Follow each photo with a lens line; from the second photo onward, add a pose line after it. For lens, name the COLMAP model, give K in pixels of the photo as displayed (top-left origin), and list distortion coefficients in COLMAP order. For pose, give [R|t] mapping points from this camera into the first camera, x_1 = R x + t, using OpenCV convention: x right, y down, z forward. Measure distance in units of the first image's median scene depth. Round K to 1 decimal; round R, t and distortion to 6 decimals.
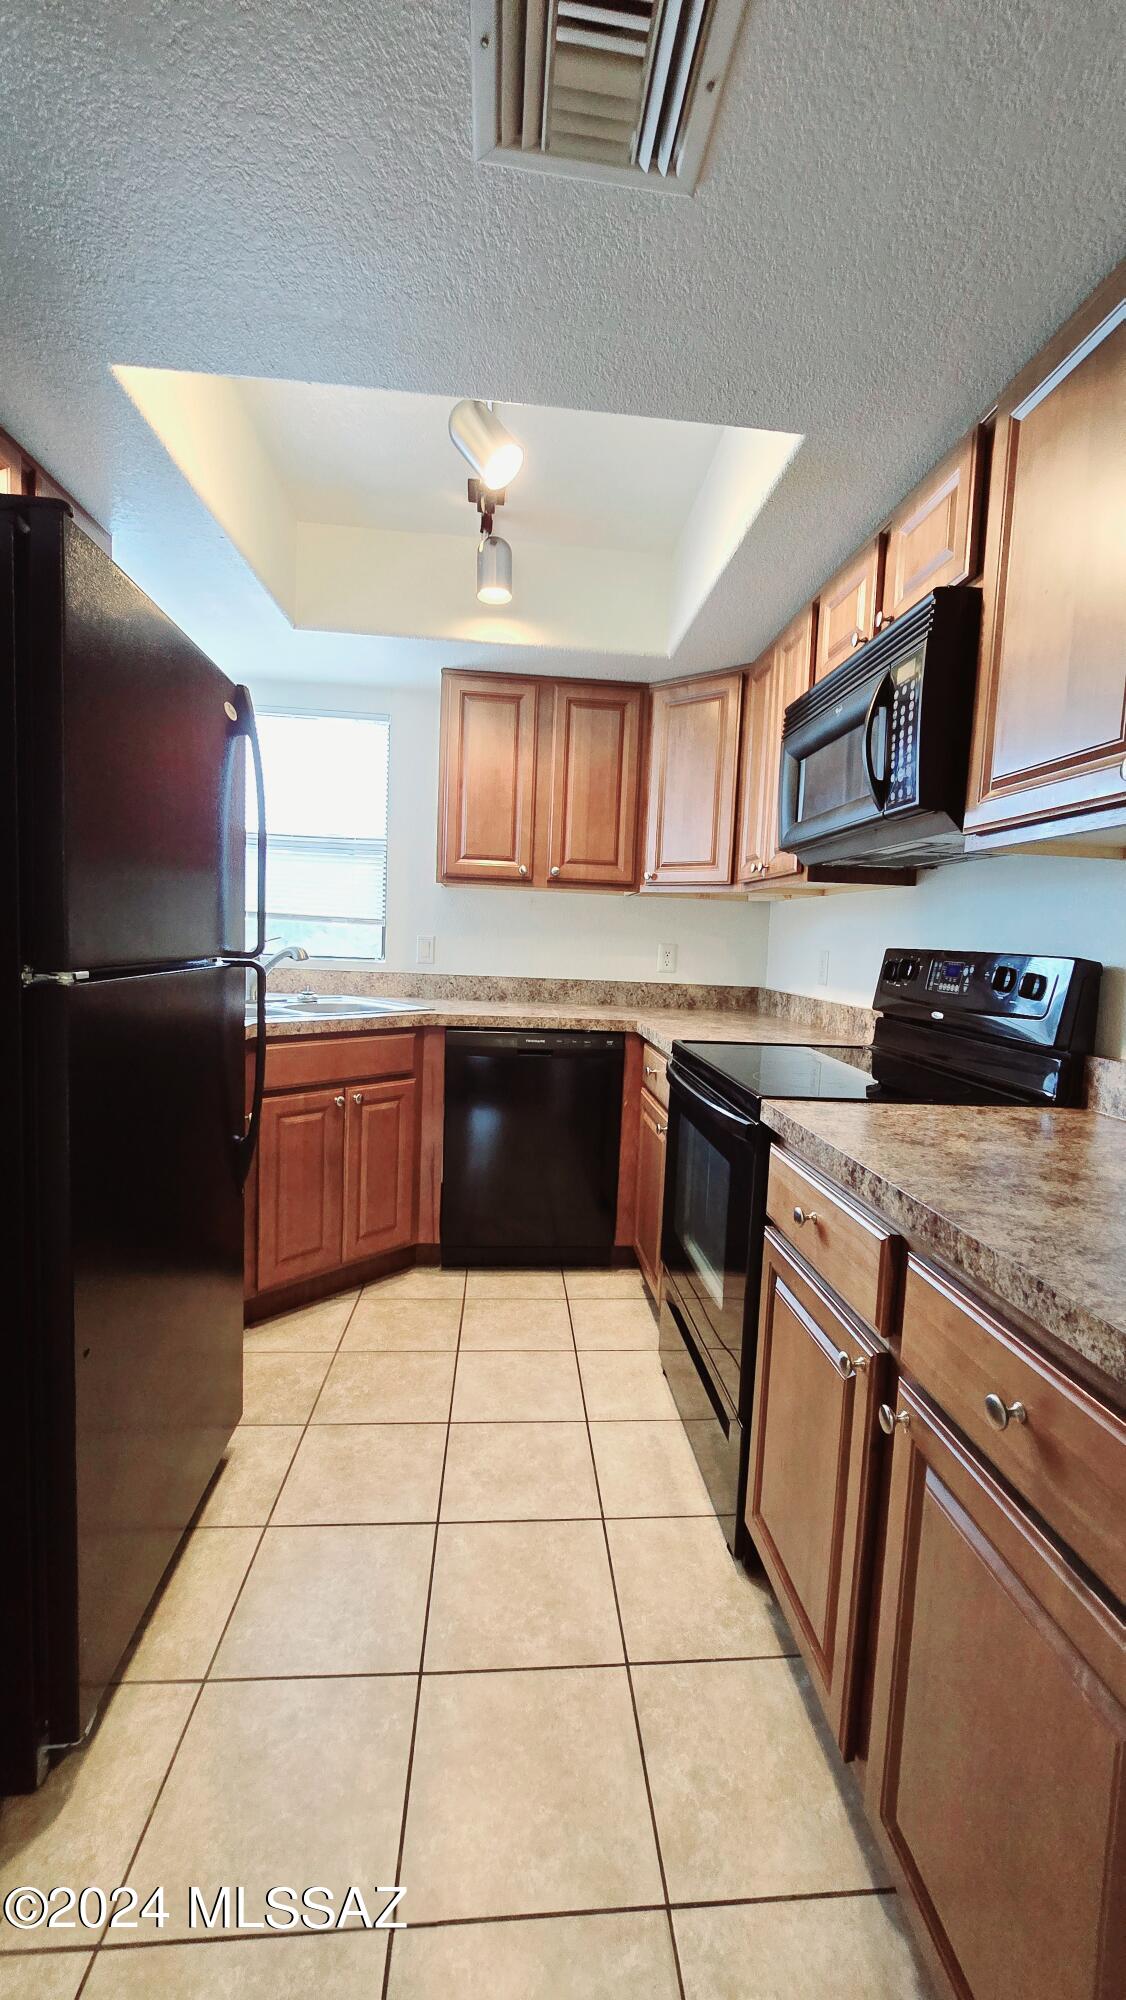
lens RADIAL K [[815.5, 0, 573.1], [0, 815.5, 1000.2], [0, 0, 1]] dist [-0.001753, -0.001023]
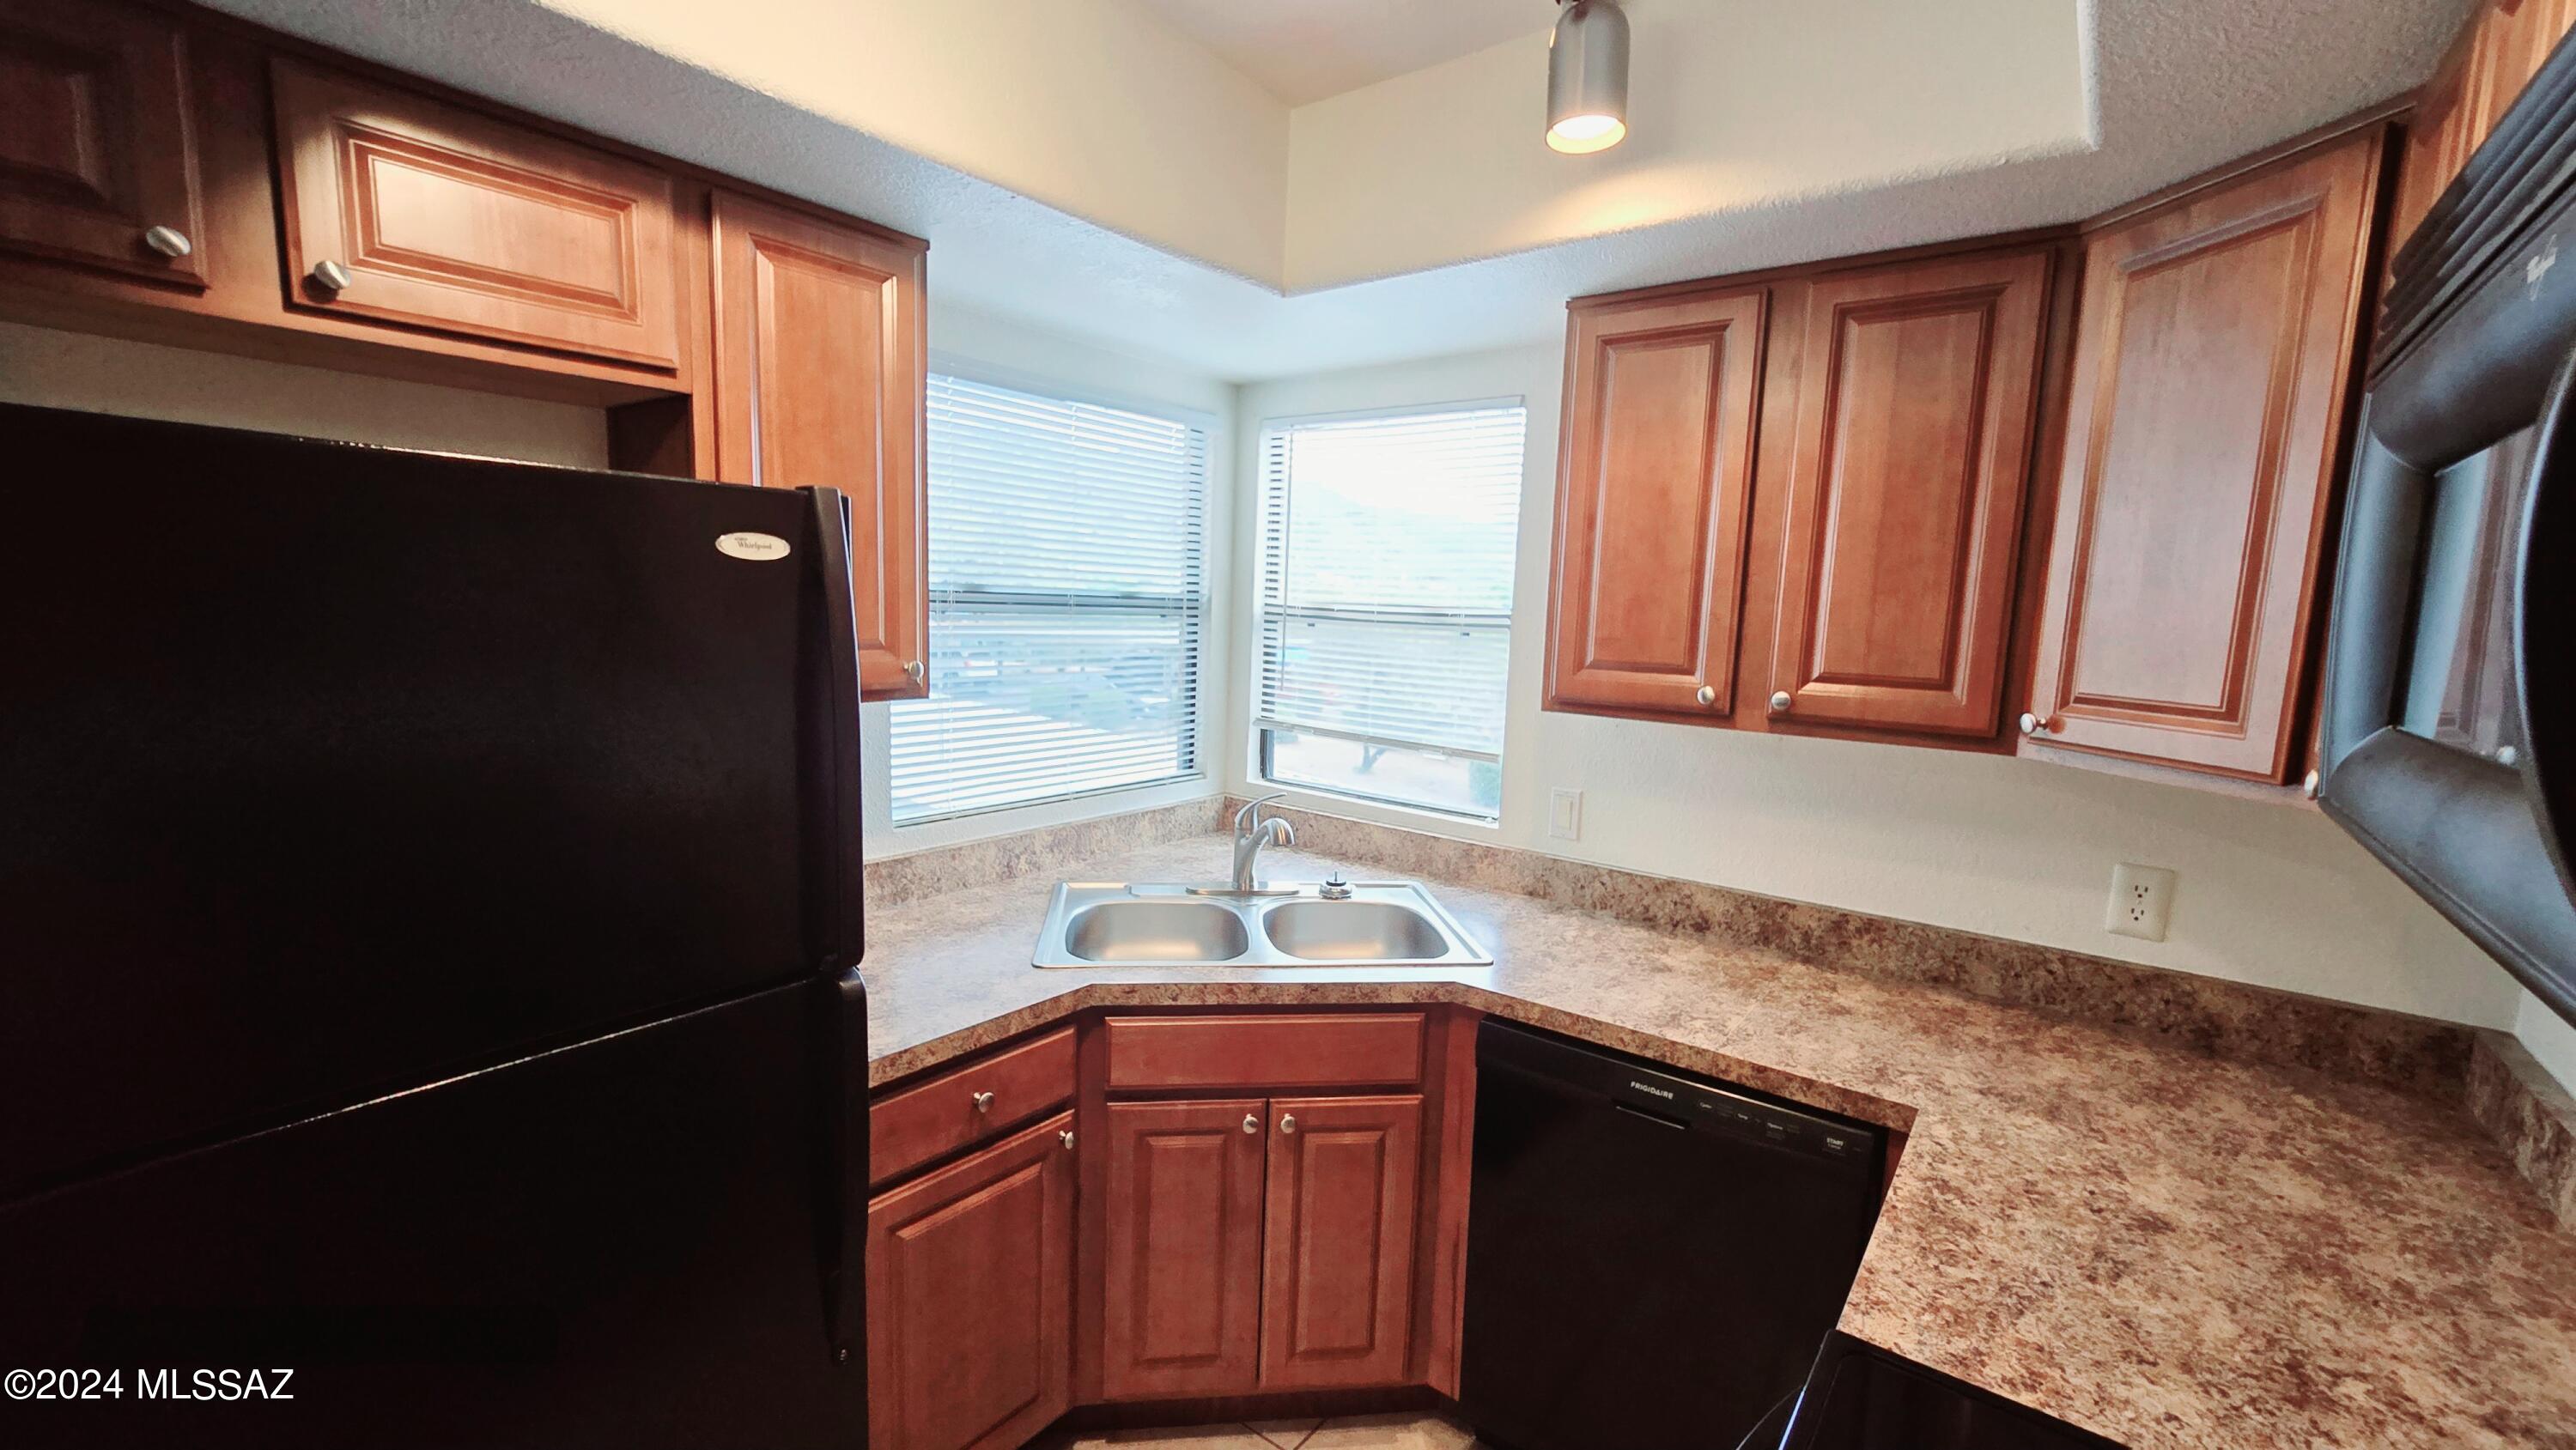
lens RADIAL K [[1050.2, 0, 1272.3], [0, 1050.2, 733.6], [0, 0, 1]] dist [-0.001753, -0.001023]
pose [[0.730904, 0.068009, -0.679083, 0.186565], [-0.058270, 0.997608, 0.037193, -0.160860], [0.679988, 0.012386, 0.733119, 0.424328]]
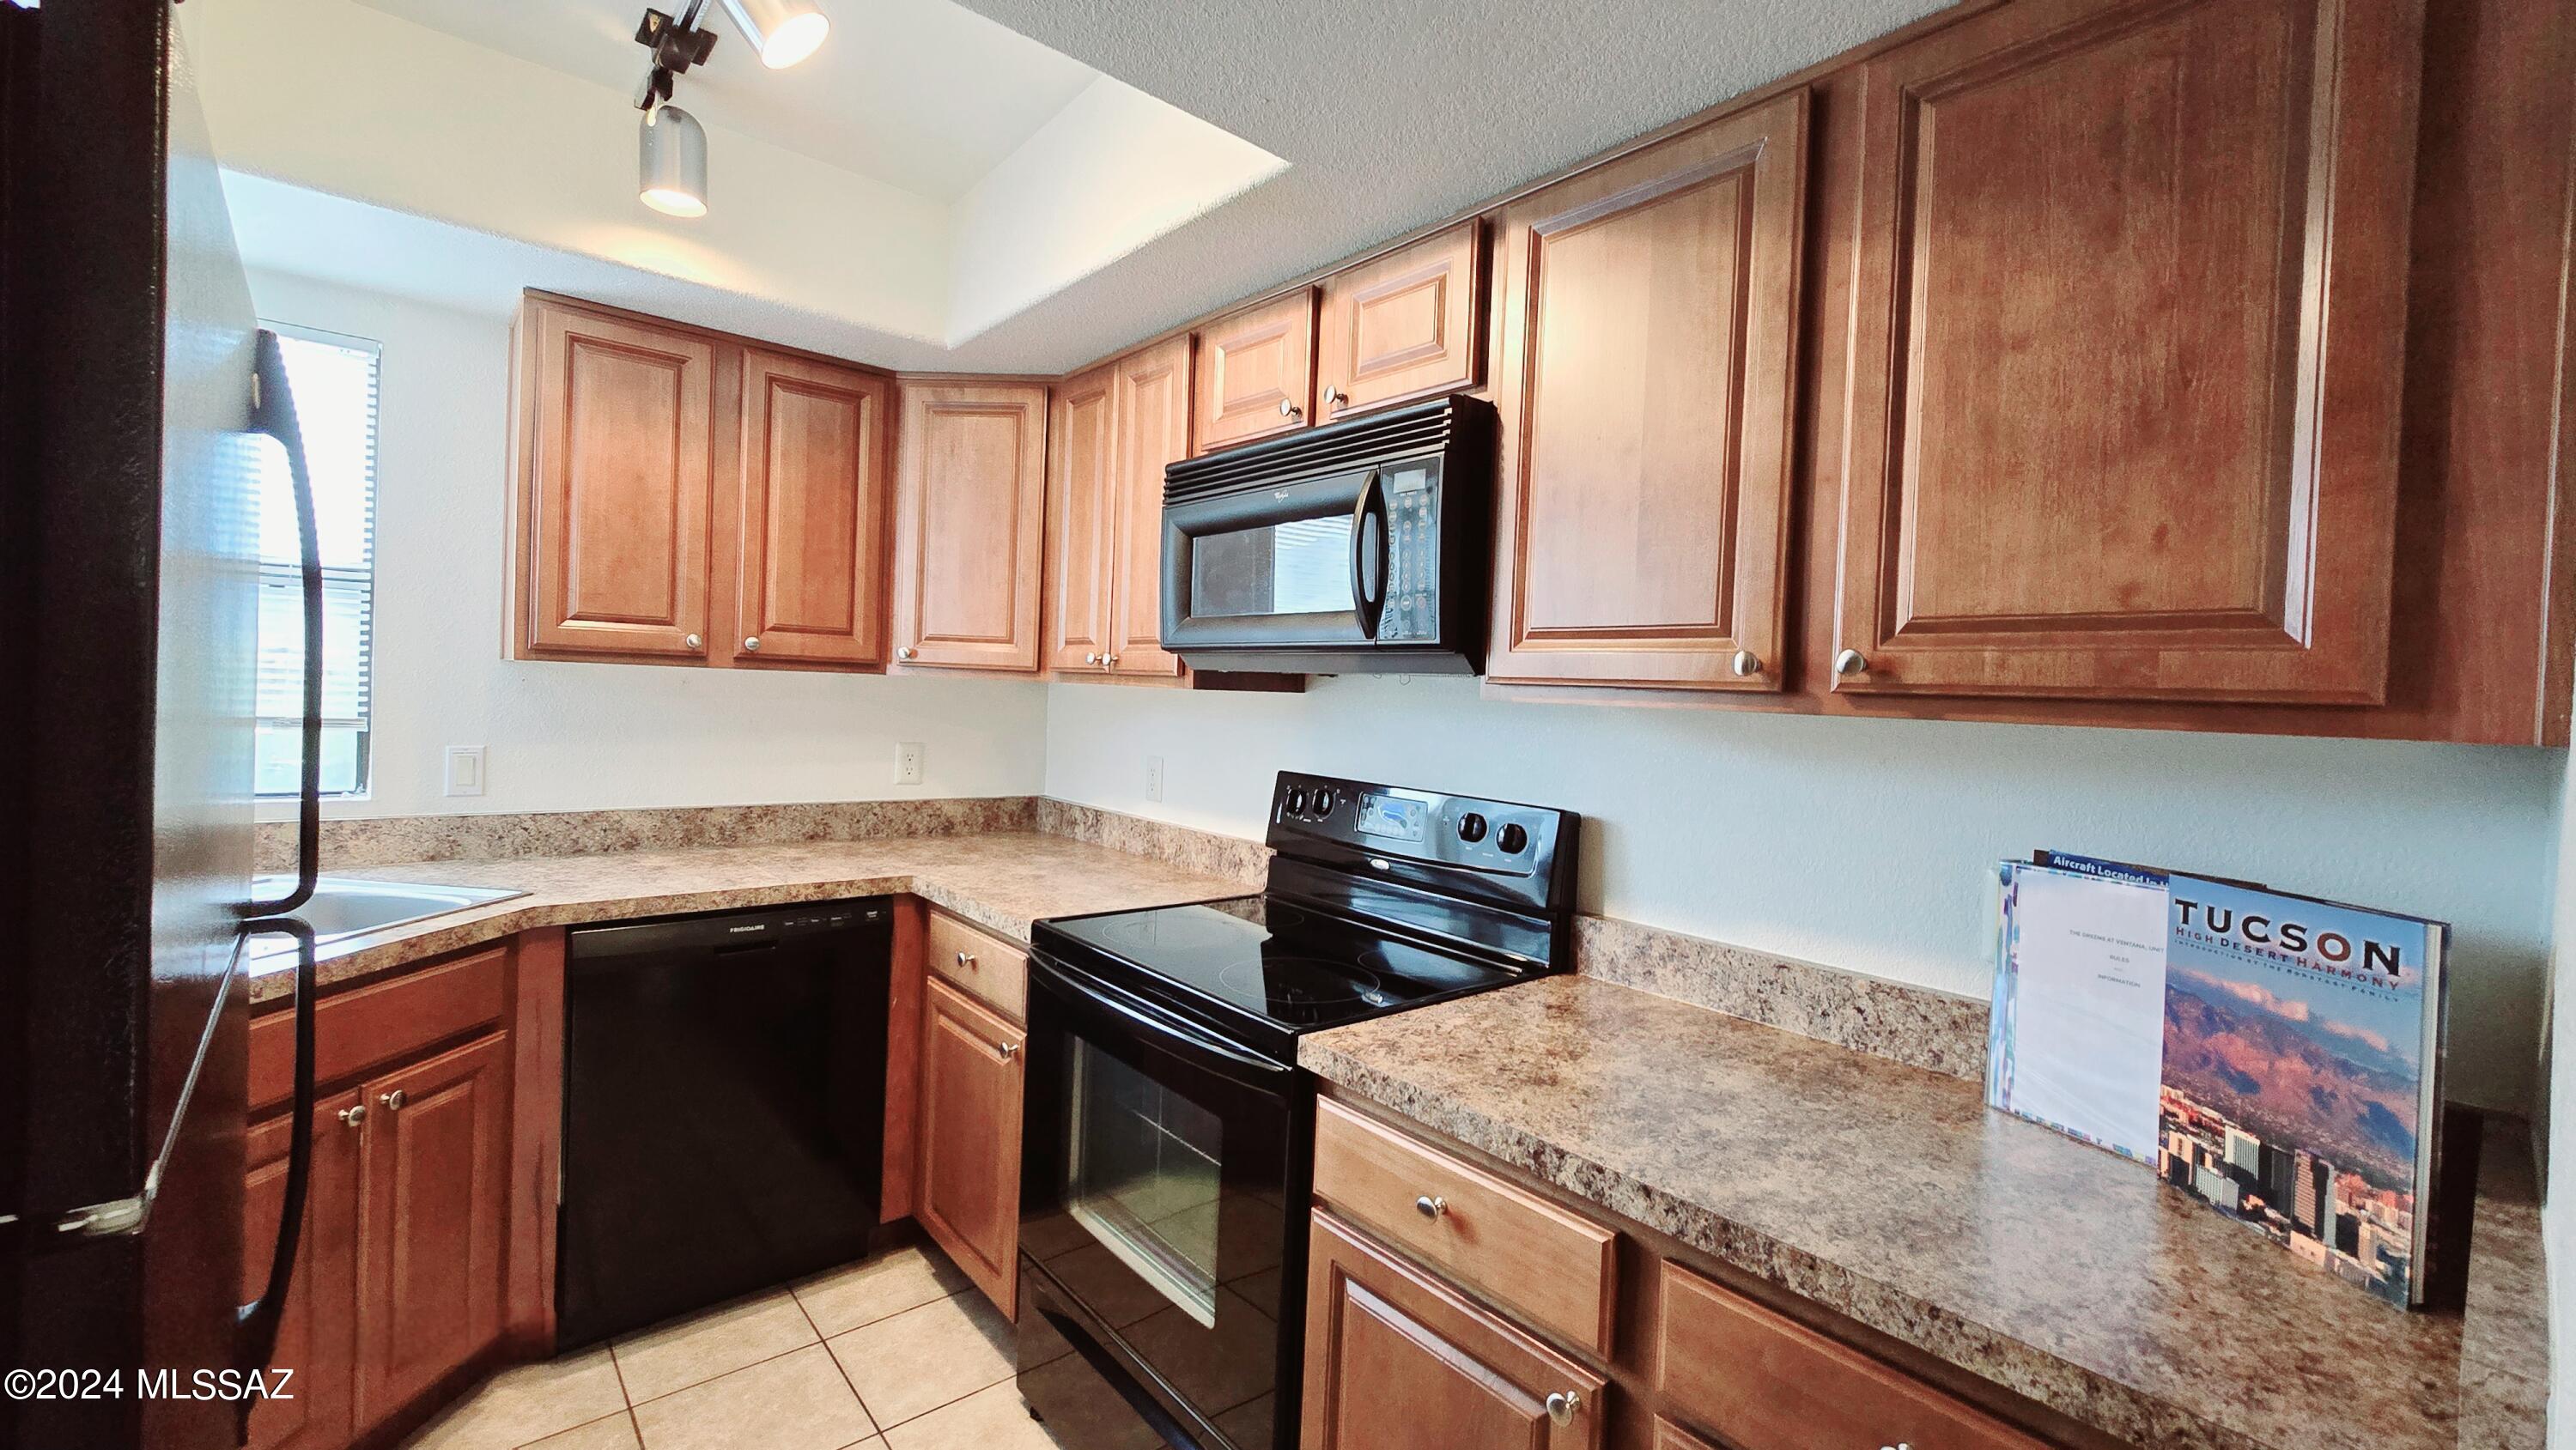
lens RADIAL K [[1050.2, 0, 1303.6], [0, 1050.2, 703.1], [0, 0, 1]] dist [-0.001753, -0.001023]
pose [[0.808777, -0.015677, 0.587907, -0.170207], [0.039181, 0.998860, -0.027266, -0.081976], [-0.586809, 0.045087, 0.808469, 0.111061]]
